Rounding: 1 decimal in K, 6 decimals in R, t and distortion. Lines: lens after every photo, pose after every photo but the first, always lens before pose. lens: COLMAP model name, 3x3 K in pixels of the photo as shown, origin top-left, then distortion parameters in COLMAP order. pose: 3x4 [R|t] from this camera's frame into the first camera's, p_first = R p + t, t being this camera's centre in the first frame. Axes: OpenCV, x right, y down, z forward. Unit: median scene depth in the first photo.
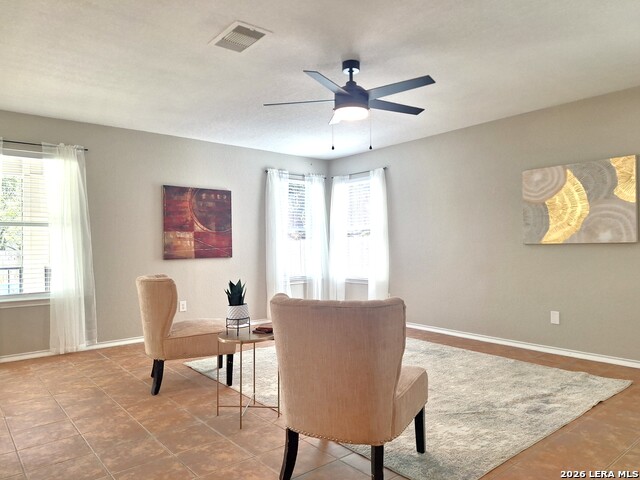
lens RADIAL K [[439.4, 0, 320.0], [0, 439.4, 240.0], [0, 0, 1]] dist [0.092781, -0.113508]
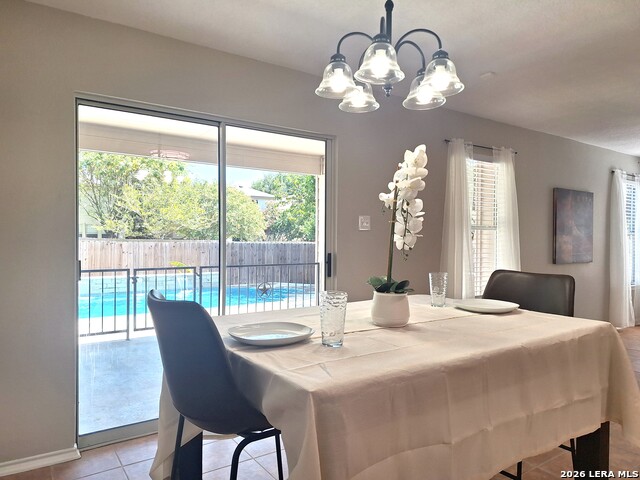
lens RADIAL K [[439.4, 0, 320.0], [0, 439.4, 240.0], [0, 0, 1]] dist [0.092781, -0.113508]
pose [[0.994562, 0.022905, -0.101591, -0.760078], [-0.021057, 0.999593, 0.019222, -0.016266], [0.101990, -0.016978, 0.994640, -0.031919]]
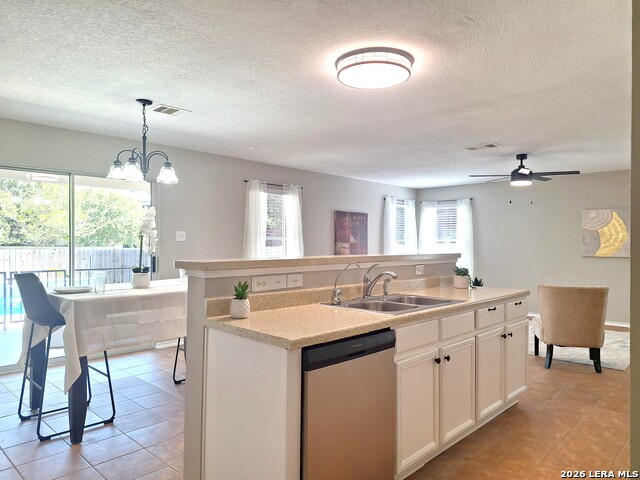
lens RADIAL K [[439.4, 0, 320.0], [0, 439.4, 240.0], [0, 0, 1]] dist [0.092781, -0.113508]
pose [[0.994172, 0.018126, 0.106268, -0.549233], [-0.018647, 0.999818, 0.003913, -0.032309], [-0.106178, -0.005872, 0.994330, -0.413569]]
